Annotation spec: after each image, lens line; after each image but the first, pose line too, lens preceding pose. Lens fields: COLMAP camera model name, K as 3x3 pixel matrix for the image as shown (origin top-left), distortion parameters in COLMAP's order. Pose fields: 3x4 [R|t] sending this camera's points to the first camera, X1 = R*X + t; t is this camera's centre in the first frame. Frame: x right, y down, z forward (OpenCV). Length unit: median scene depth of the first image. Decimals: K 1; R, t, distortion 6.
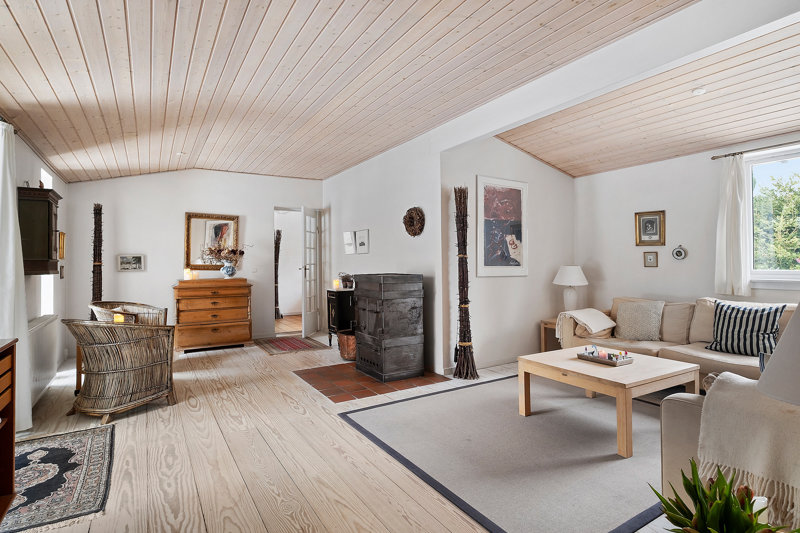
lens RADIAL K [[415.2, 0, 400.0], [0, 415.2, 266.5], [0, 0, 1]] dist [0.000983, 0.000054]
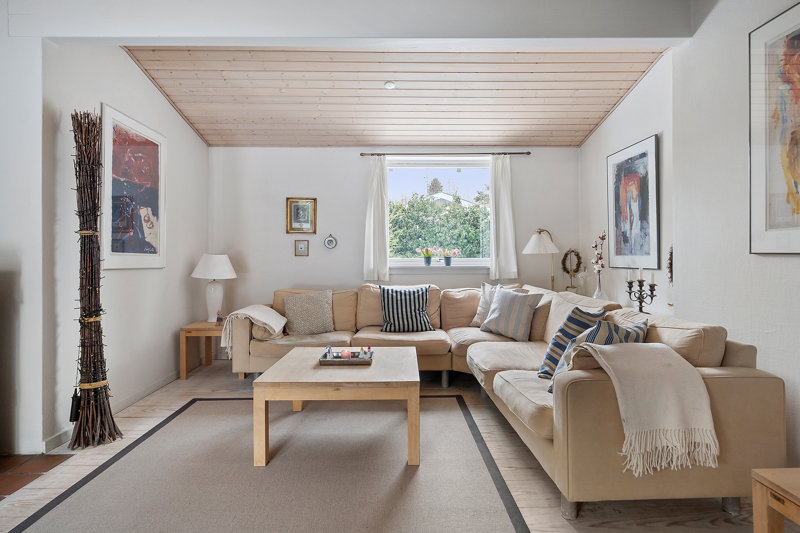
lens RADIAL K [[433.5, 0, 400.3], [0, 433.5, 258.7], [0, 0, 1]] dist [0.001556, 0.000539]
pose [[0.500645, 0.003579, 0.865645, -0.142565], [0.005092, 0.999962, -0.007079, 0.015169], [-0.865638, 0.007952, 0.500608, 0.297202]]
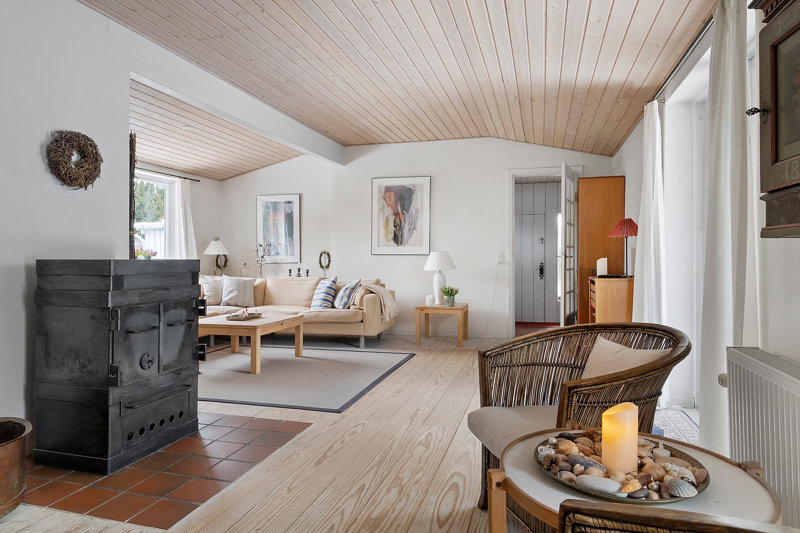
lens RADIAL K [[481.9, 0, 406.6], [0, 481.9, 264.3], [0, 0, 1]] dist [0.001038, 0.000968]
pose [[-0.683166, 0.004450, 0.730250, -0.754160], [0.016766, 0.999813, 0.009592, 0.026732], [-0.730071, 0.018796, -0.683113, 1.209788]]
